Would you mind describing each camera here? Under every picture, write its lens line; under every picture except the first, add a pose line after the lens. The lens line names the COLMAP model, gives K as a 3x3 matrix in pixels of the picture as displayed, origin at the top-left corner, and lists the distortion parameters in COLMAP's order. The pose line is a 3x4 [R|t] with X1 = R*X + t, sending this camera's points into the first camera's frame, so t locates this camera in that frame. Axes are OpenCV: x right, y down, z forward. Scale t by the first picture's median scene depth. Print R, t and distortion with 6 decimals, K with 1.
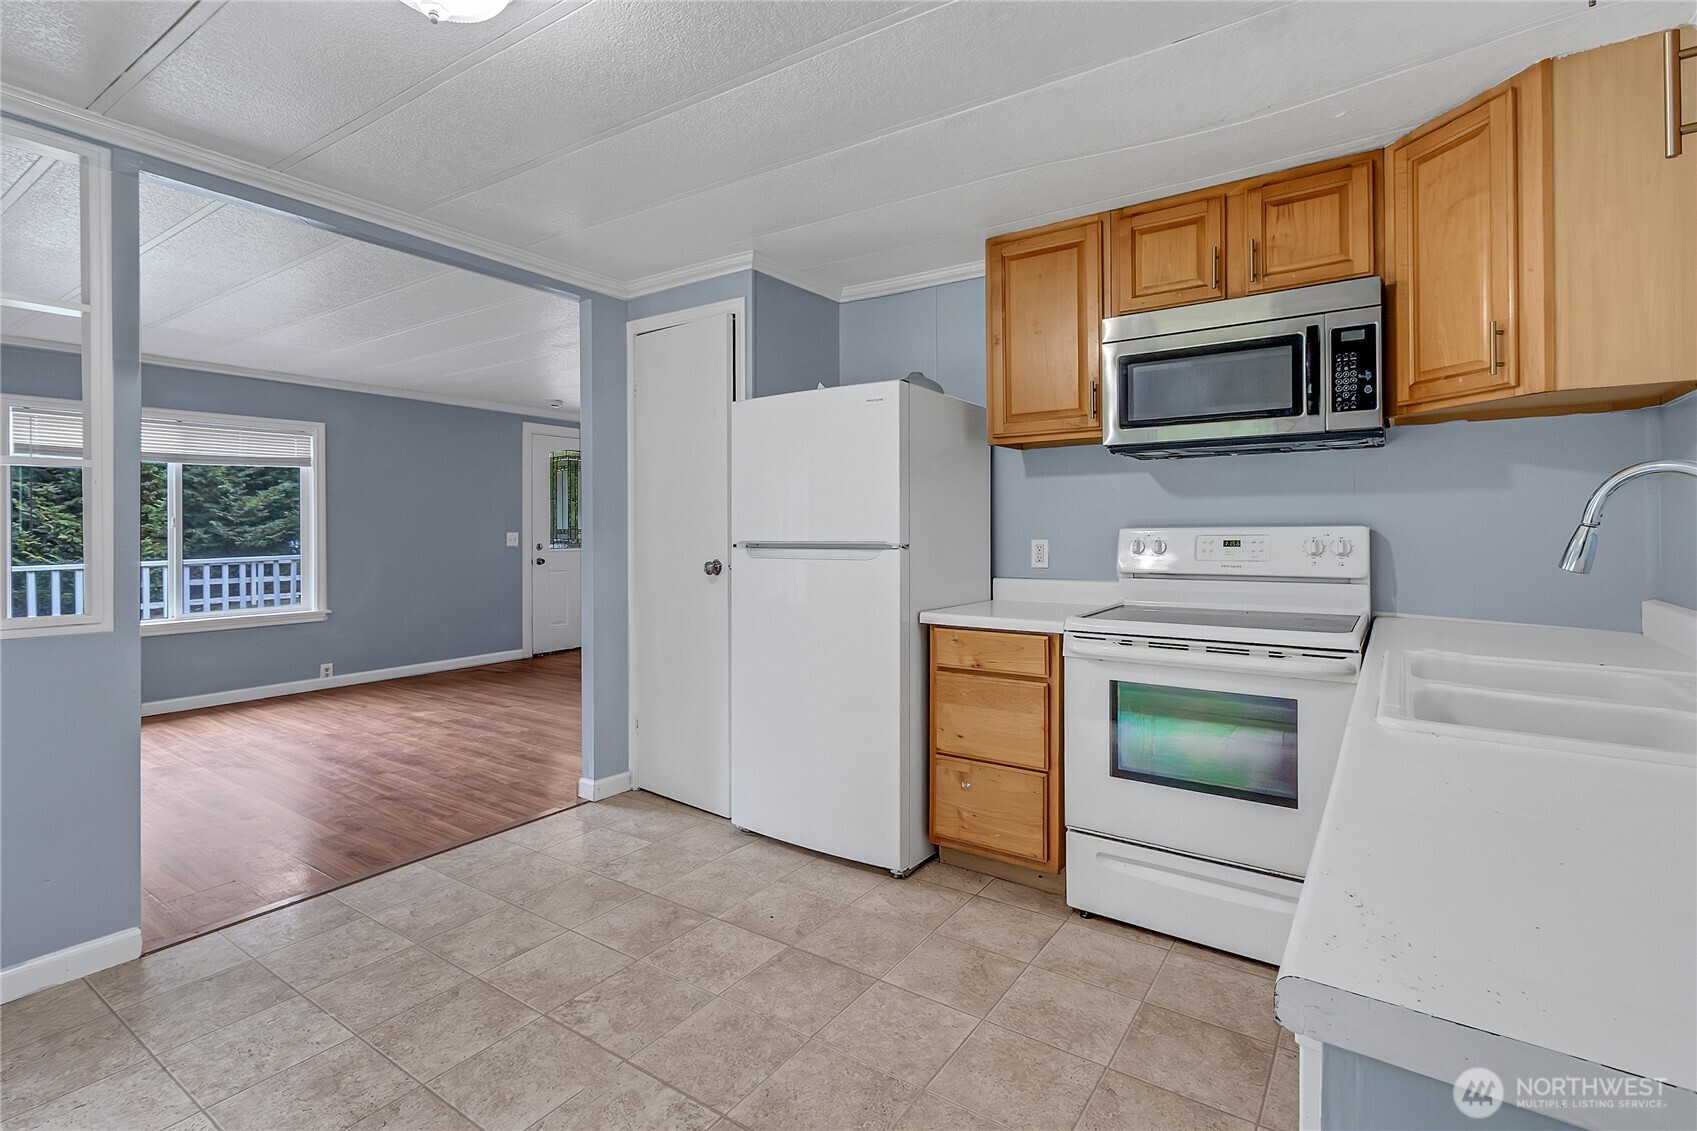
lens RADIAL K [[795.8, 0, 844.9], [0, 795.8, 528.4], [0, 0, 1]] dist [0.003019, 0.000154]
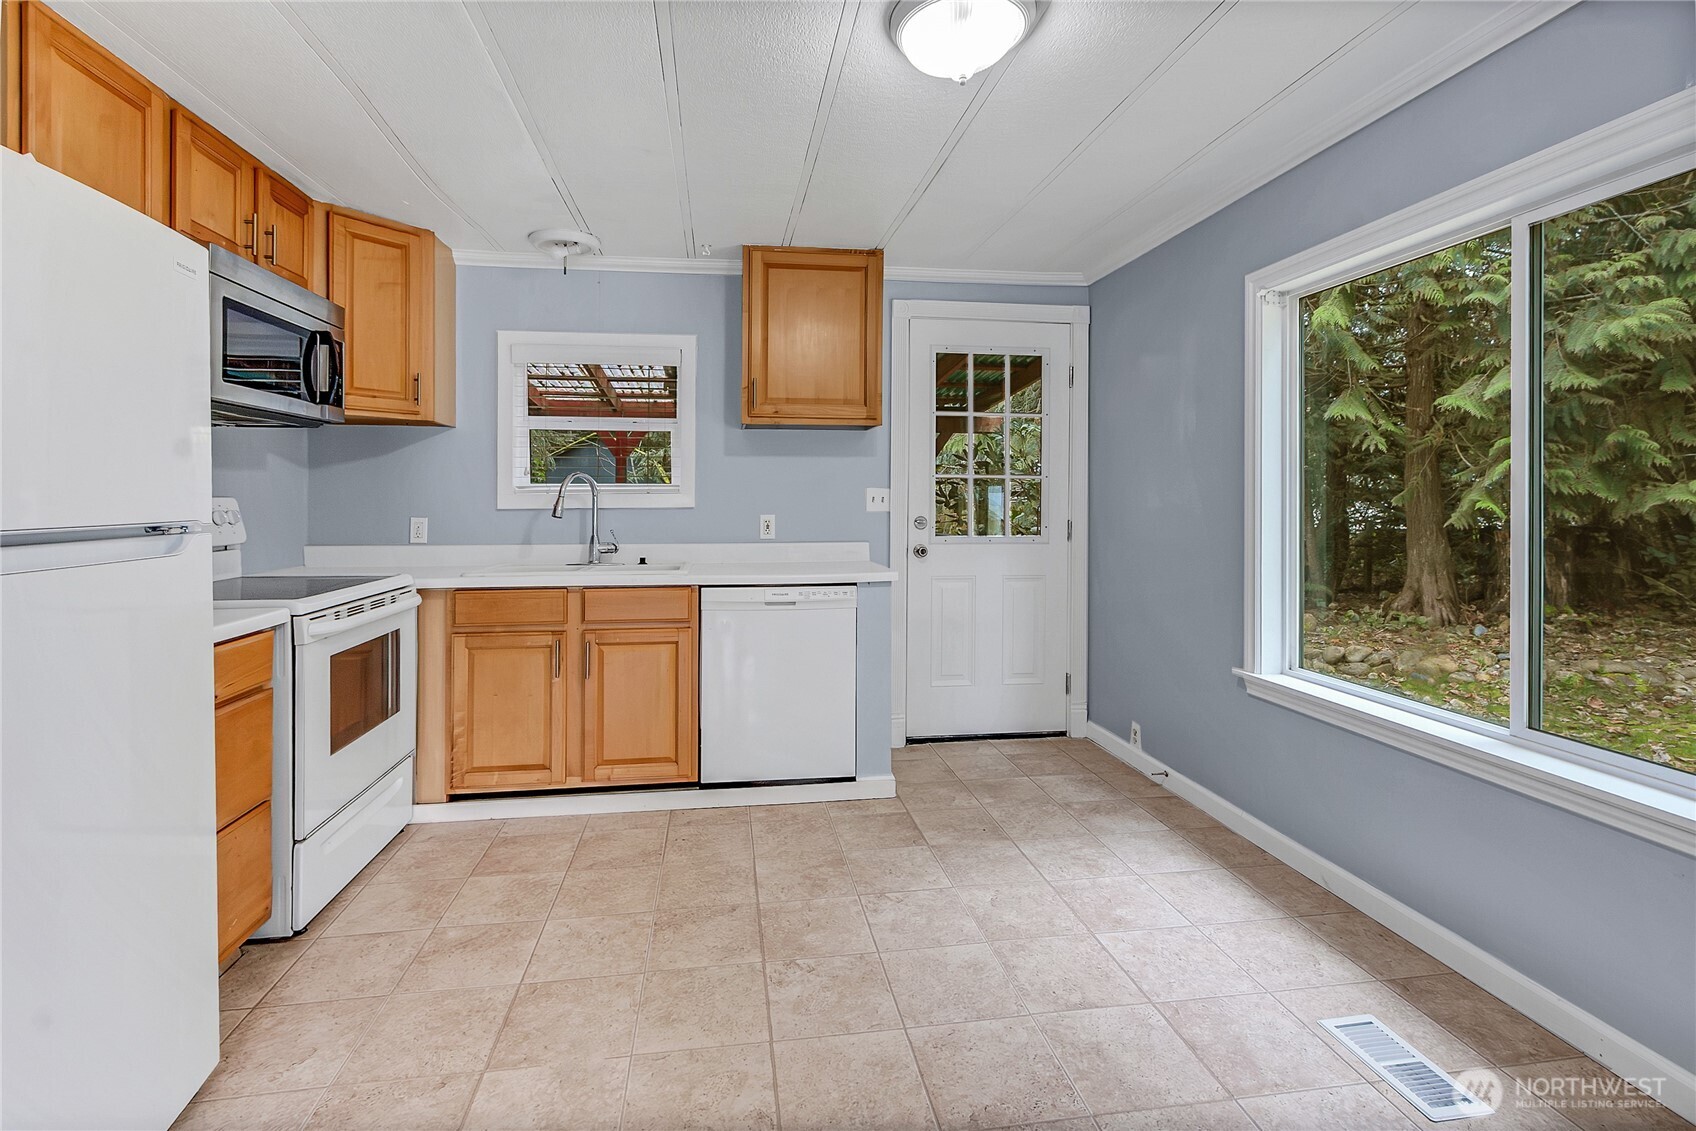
lens RADIAL K [[777.4, 0, 824.8], [0, 777.4, 502.9], [0, 0, 1]] dist [-0.000875, 0.000063]
pose [[-0.668733, 0.001127, 0.743502, -0.781464], [0.005646, 0.999978, 0.003562, 0.005360], [-0.743481, 0.006580, -0.668724, 1.205915]]
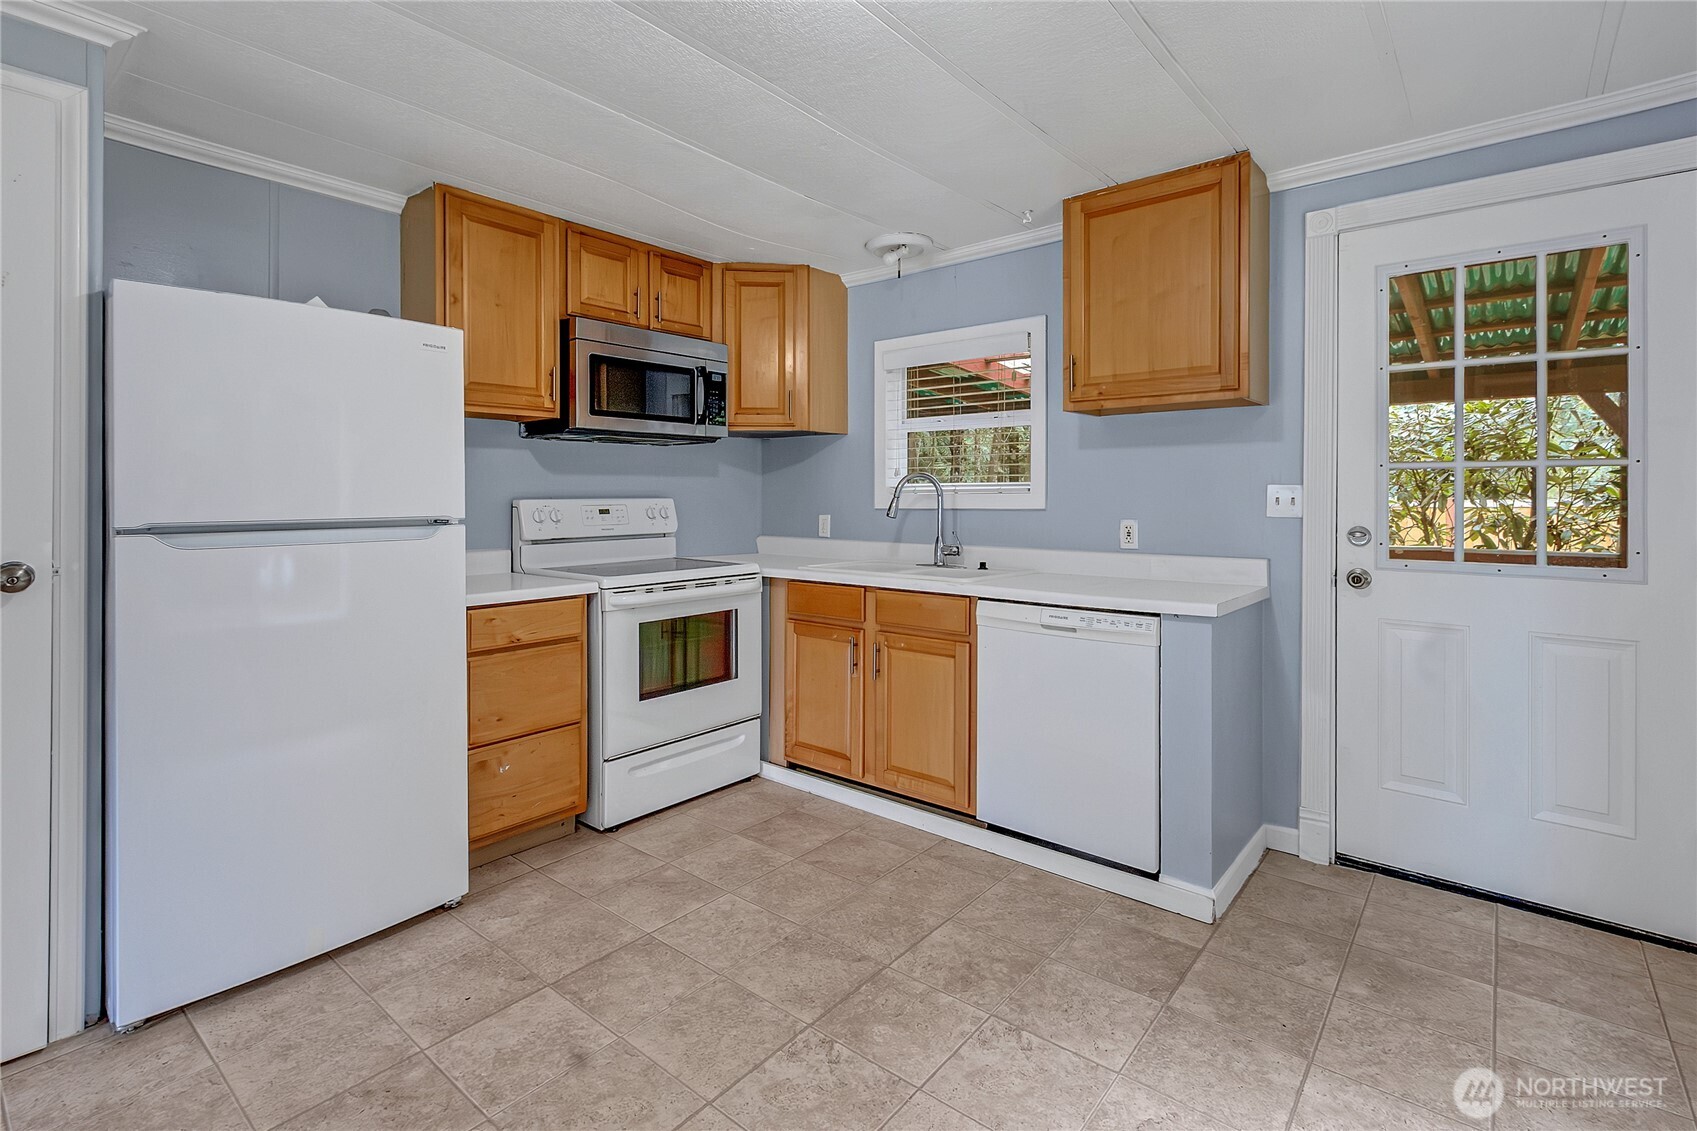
lens RADIAL K [[782.2, 0, 839.2], [0, 782.2, 494.0], [0, 0, 1]] dist [0.002089, -0.000044]
pose [[0.096319, 0.006247, 0.995331, -0.859786], [0.002697, 0.999975, -0.006537, 0.000009], [-0.995347, 0.003314, 0.096299, 0.588176]]
